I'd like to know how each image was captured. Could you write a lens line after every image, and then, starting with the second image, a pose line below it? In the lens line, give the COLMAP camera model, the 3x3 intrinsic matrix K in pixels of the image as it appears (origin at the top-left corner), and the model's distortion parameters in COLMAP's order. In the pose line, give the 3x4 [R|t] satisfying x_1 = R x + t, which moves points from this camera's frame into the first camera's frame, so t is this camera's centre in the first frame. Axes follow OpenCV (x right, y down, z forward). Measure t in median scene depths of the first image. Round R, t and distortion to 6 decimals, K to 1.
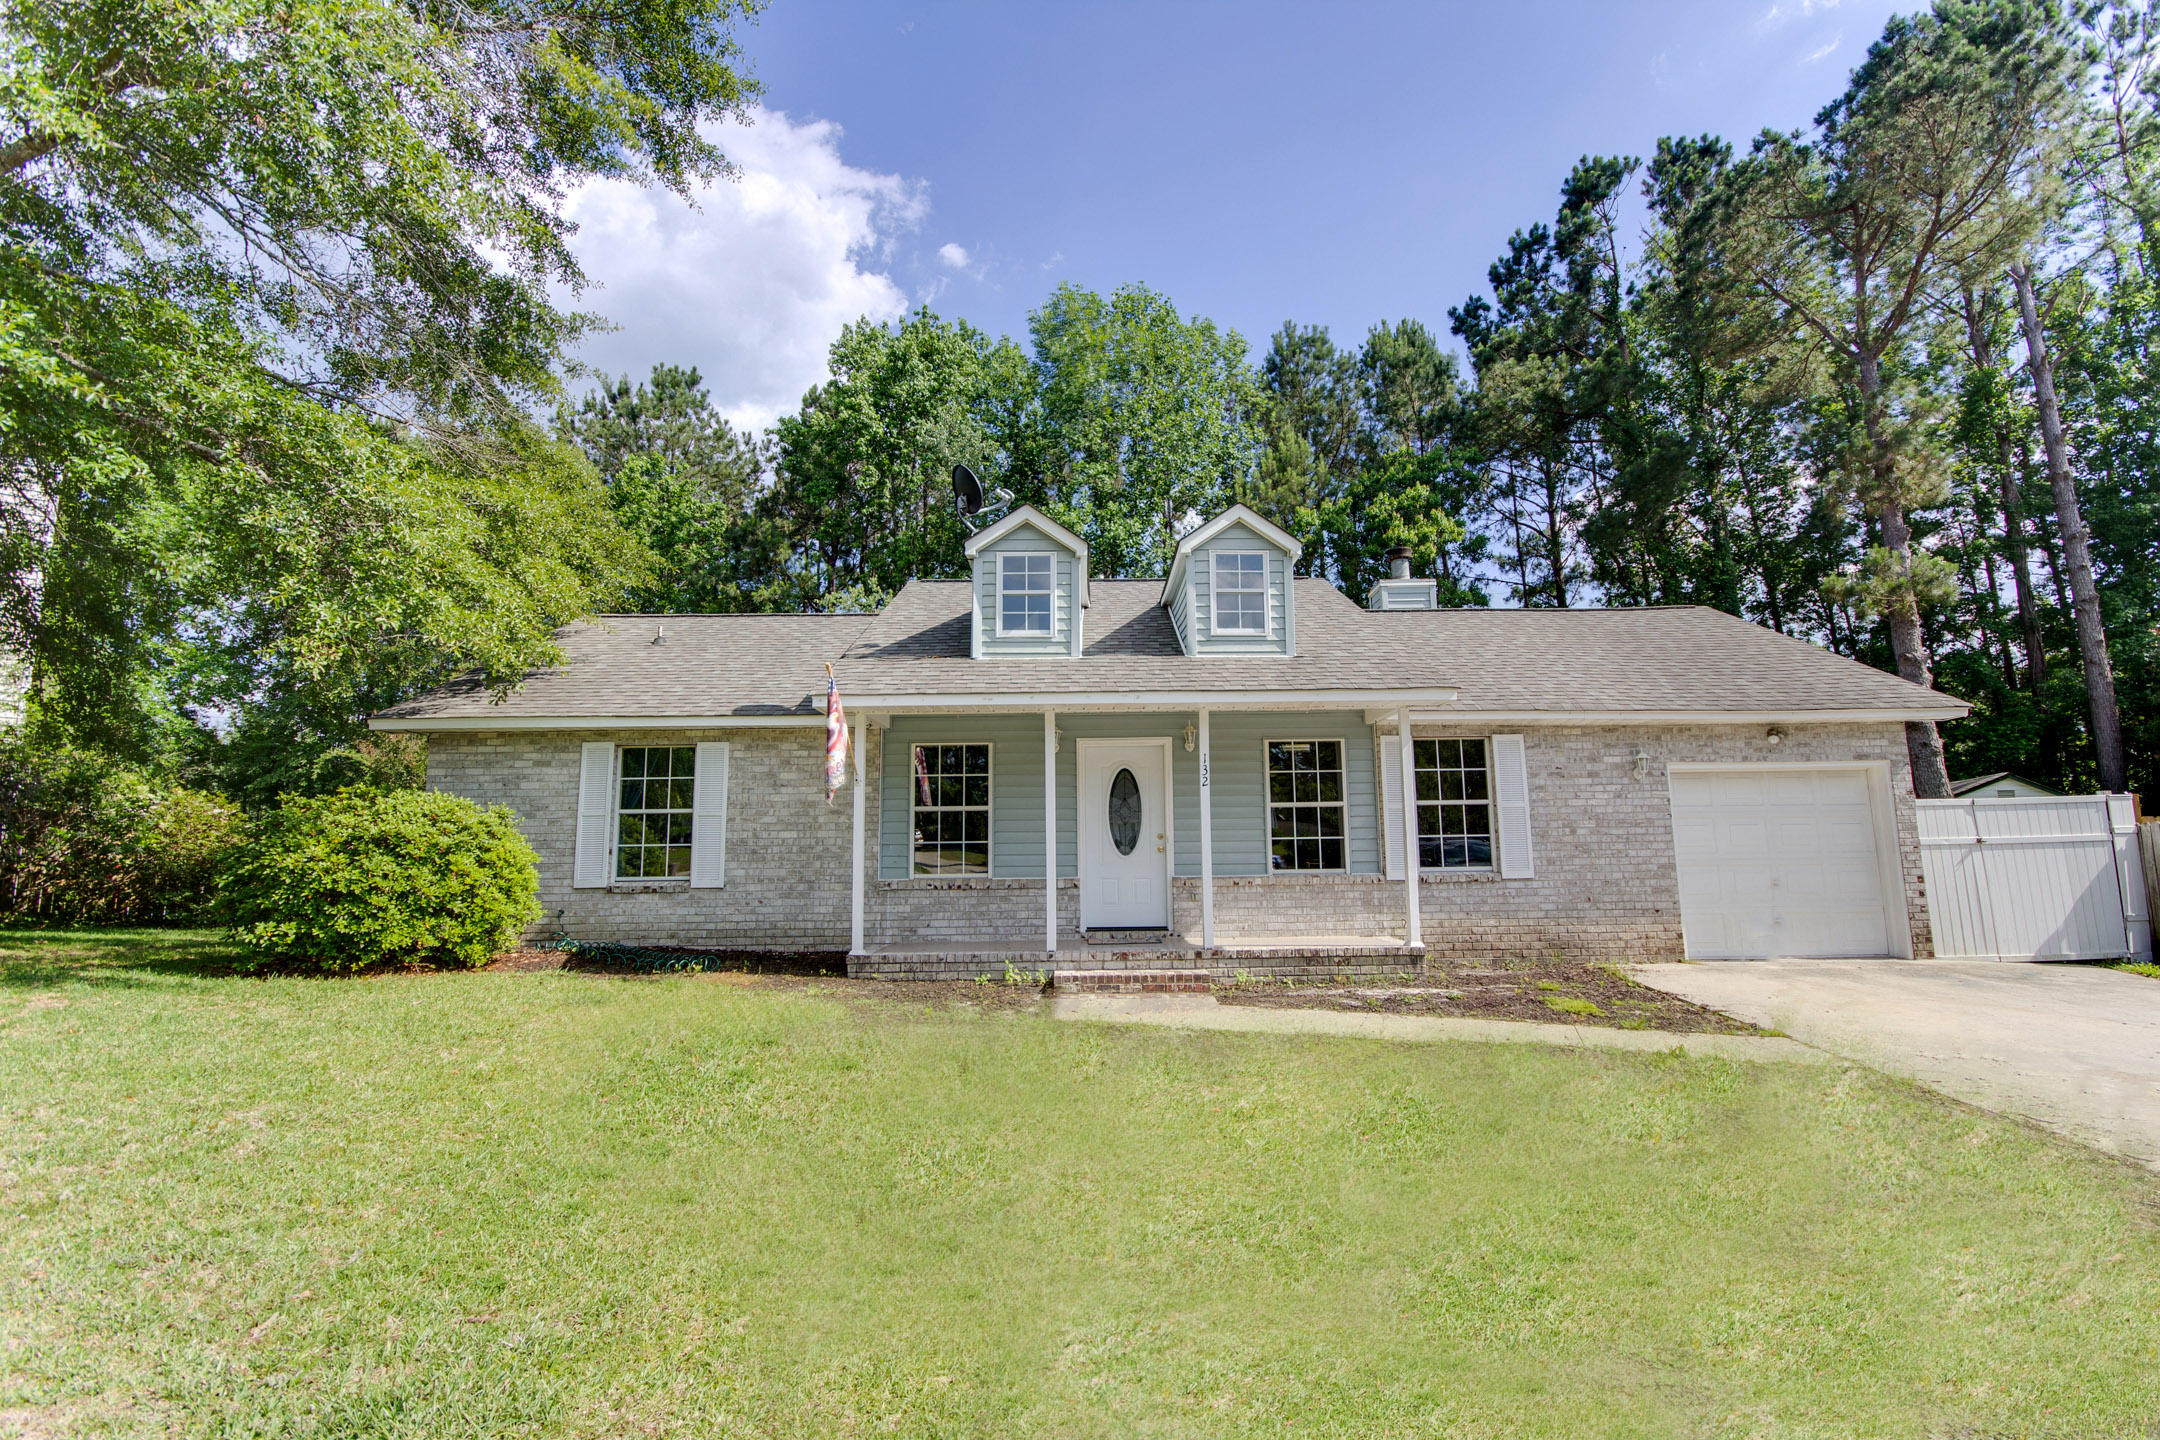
lens RADIAL K [[1025.9, 0, 1087.7], [0, 1025.9, 715.3], [0, 0, 1]] dist [-0.002702, 0.001840]
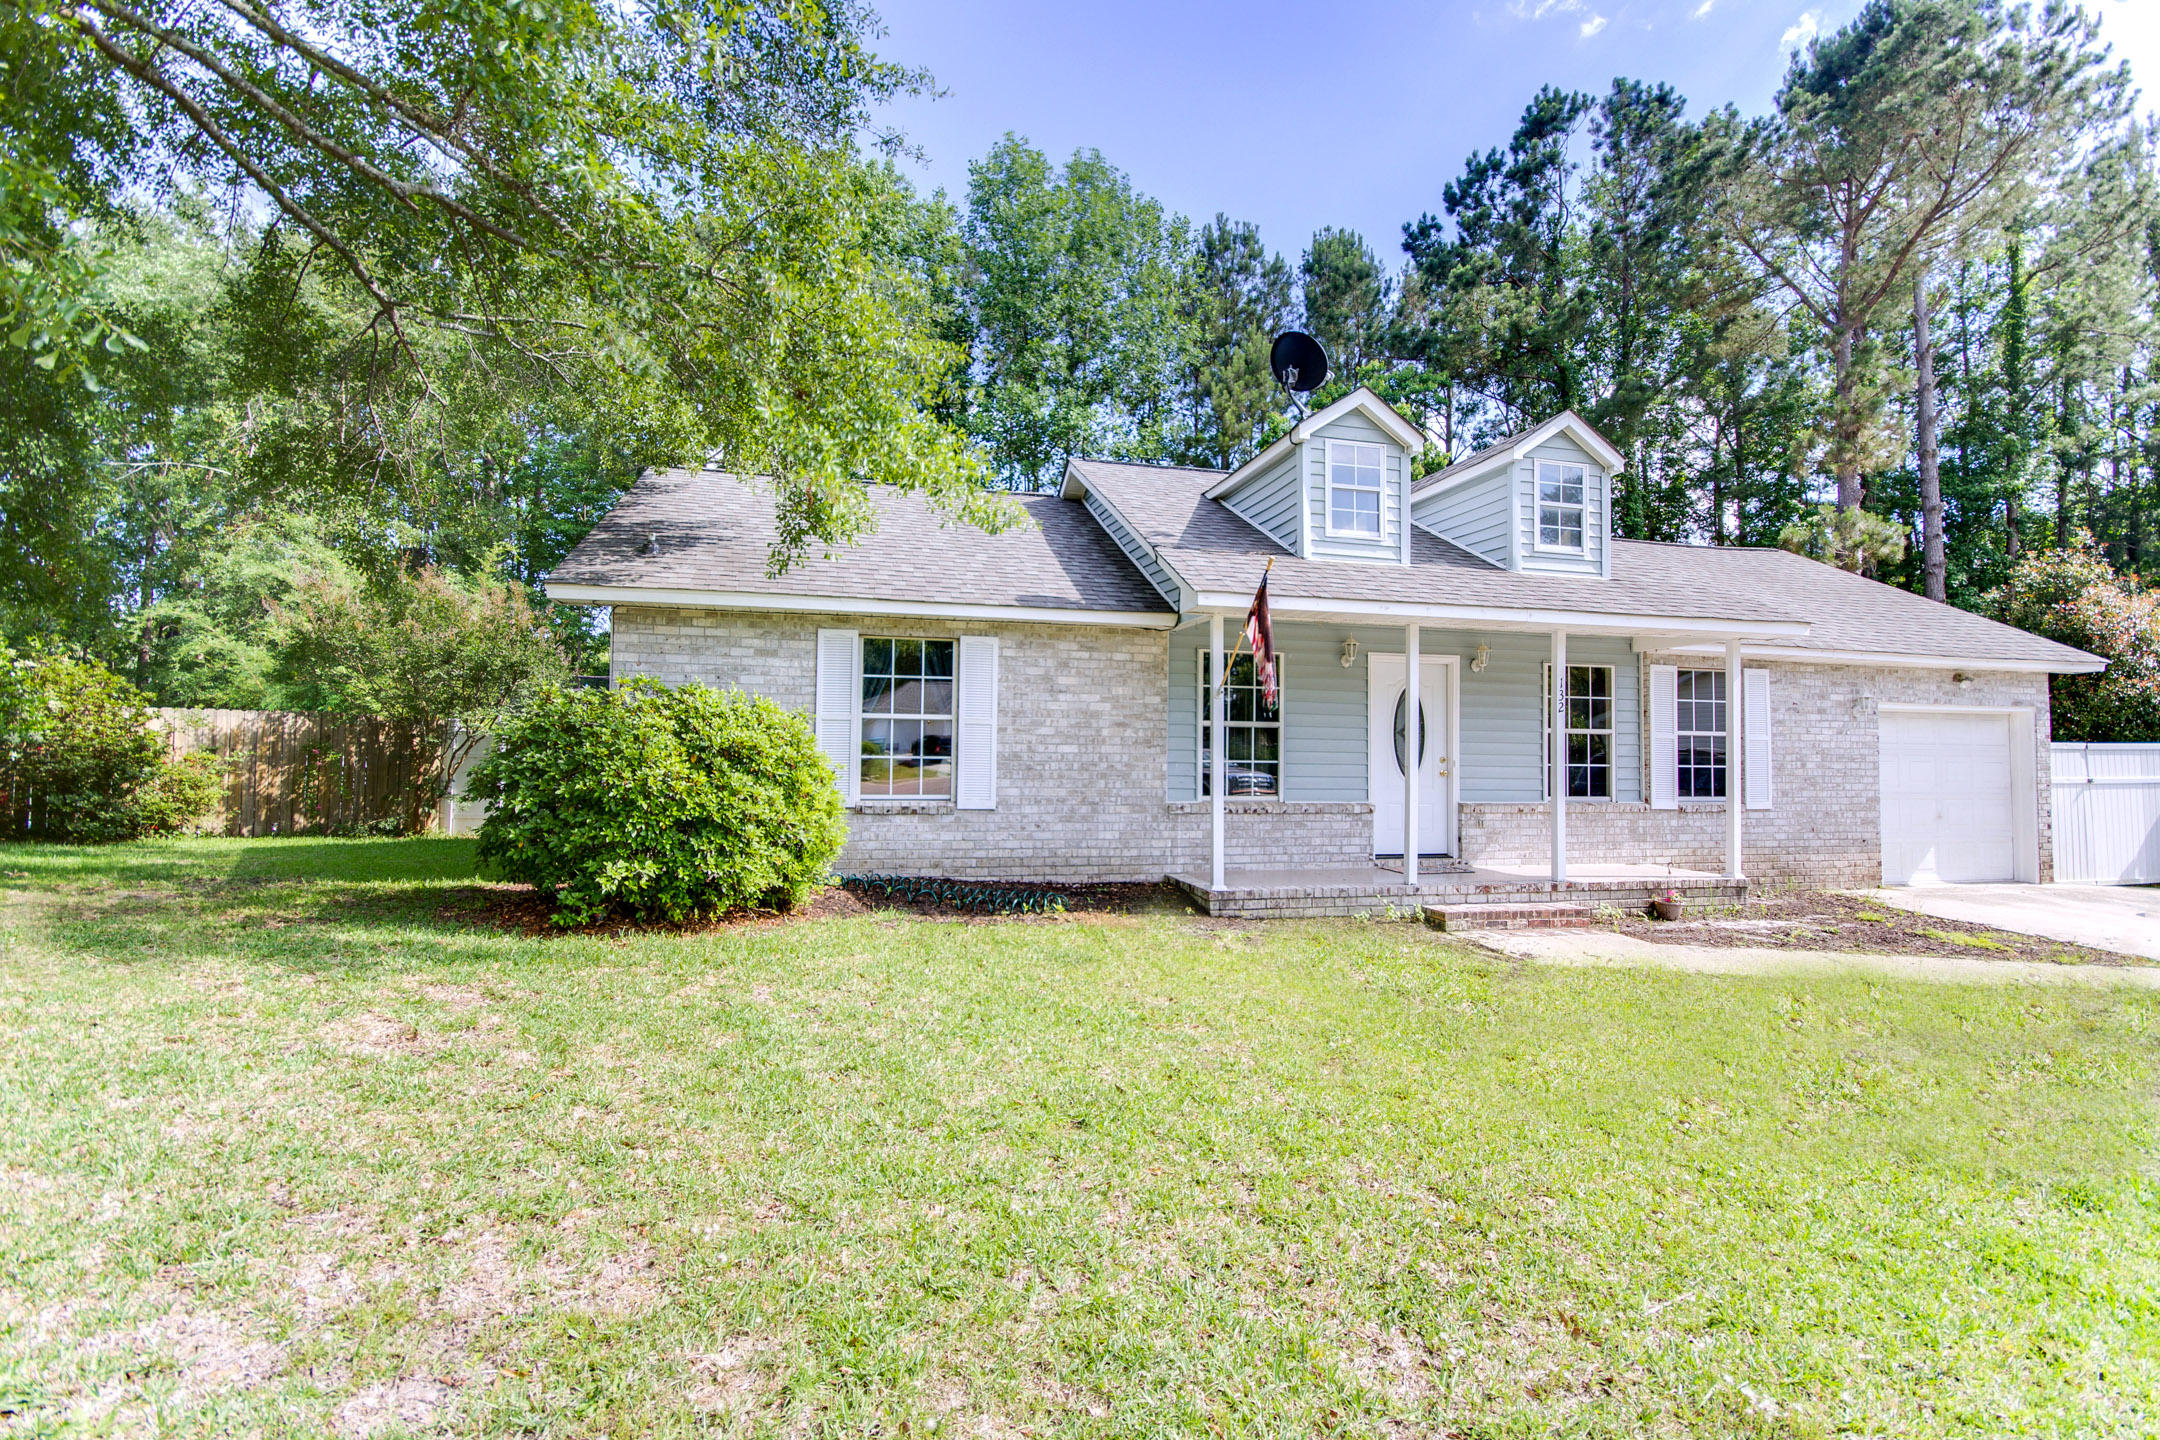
lens RADIAL K [[1025.9, 0, 1075.3], [0, 1025.9, 723.5], [0, 0, 1]] dist [-0.002702, 0.001840]
pose [[0.972544, 0.031267, 0.230610, -0.481490], [-0.055503, 0.993502, 0.099366, 0.009074], [-0.226005, -0.109438, 0.967959, 0.163915]]
